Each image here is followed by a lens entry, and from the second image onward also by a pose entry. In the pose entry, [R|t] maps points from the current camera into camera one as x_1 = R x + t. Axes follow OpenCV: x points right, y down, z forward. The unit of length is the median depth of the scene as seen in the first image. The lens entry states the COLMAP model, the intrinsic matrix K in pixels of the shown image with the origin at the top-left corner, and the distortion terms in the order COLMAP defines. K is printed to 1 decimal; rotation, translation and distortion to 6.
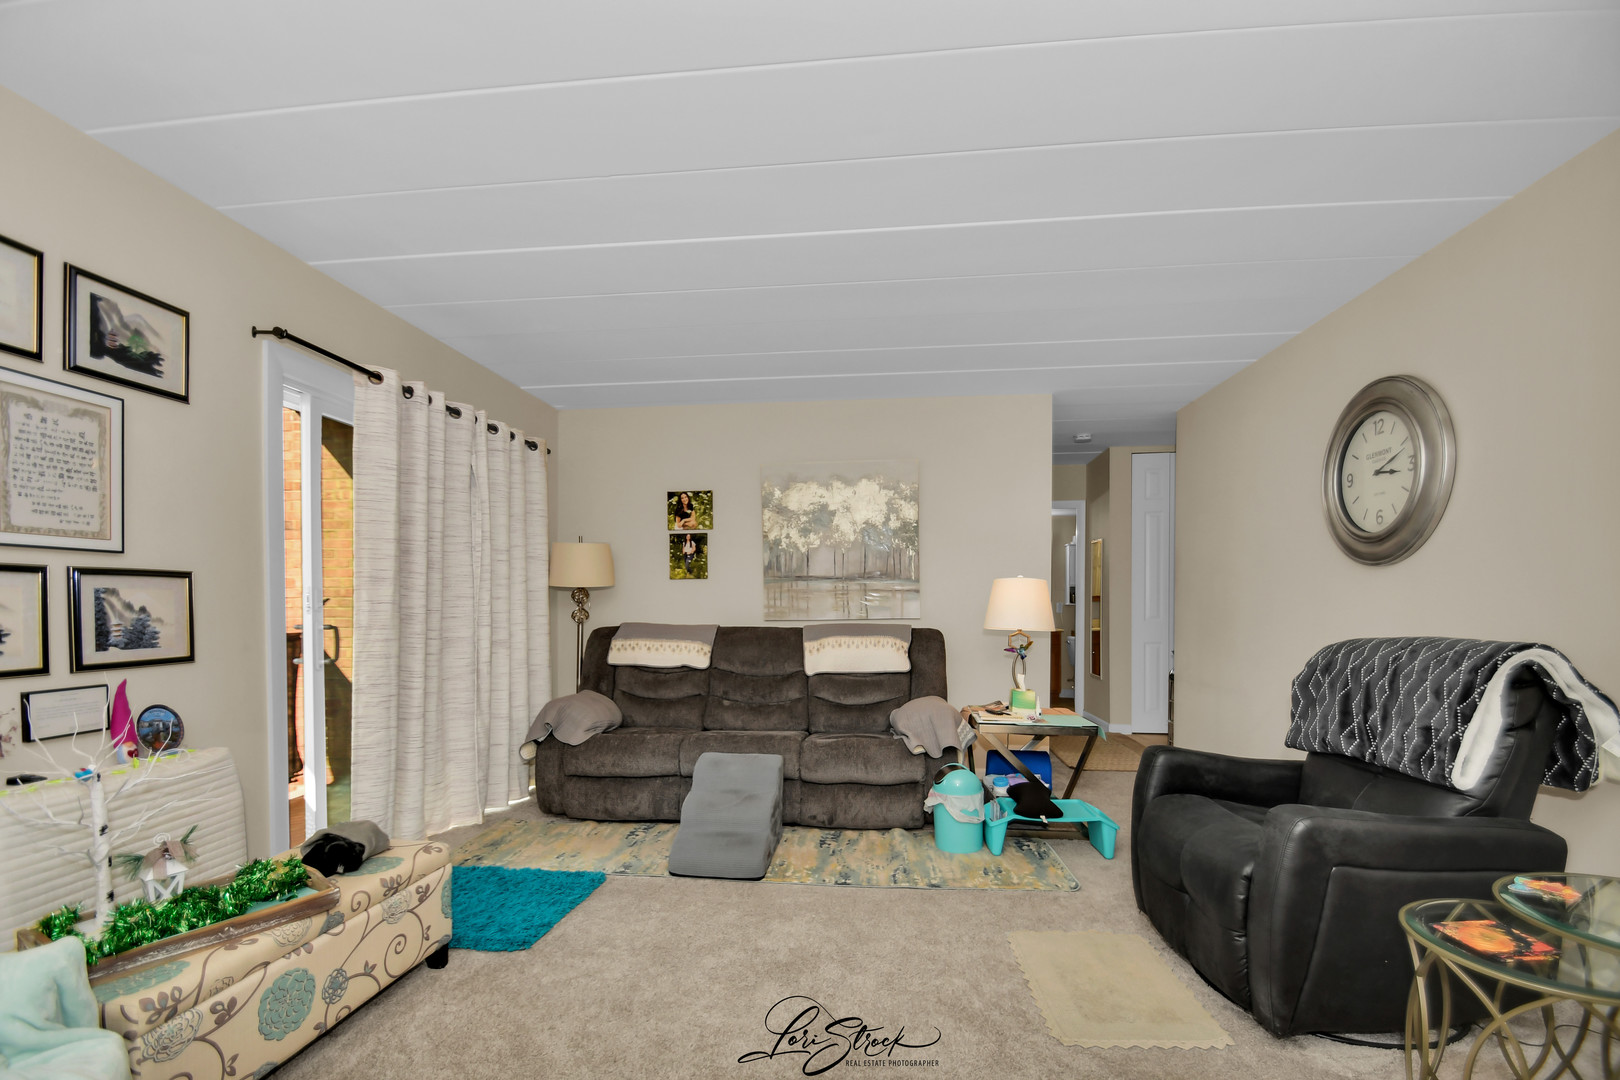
lens RADIAL K [[727.0, 0, 805.2], [0, 727.0, 606.3], [0, 0, 1]] dist [0.000045, 0.000001]
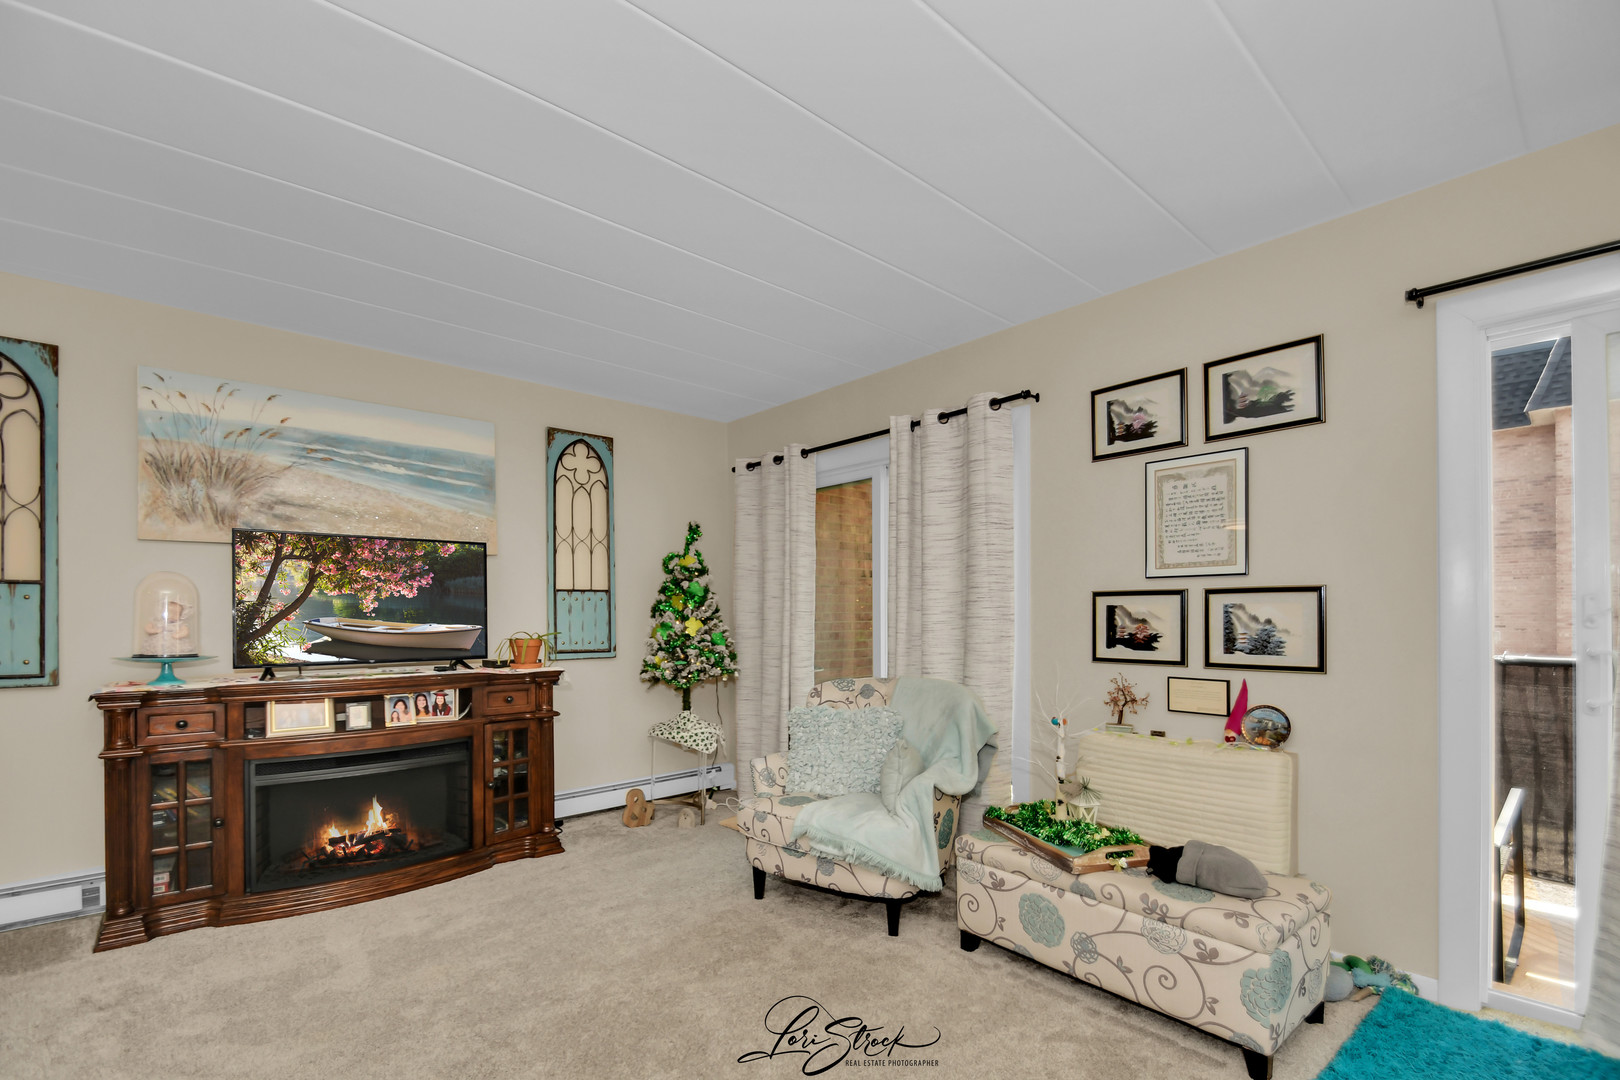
lens RADIAL K [[727.0, 0, 808.3], [0, 727.0, 610.4], [0, 0, 1]] dist [0.000045, 0.000001]
pose [[-0.664358, 0.003652, -0.747405, 0.458579], [0.001111, 0.999992, 0.003899, -0.019420], [0.747414, 0.001760, -0.664357, 1.283432]]
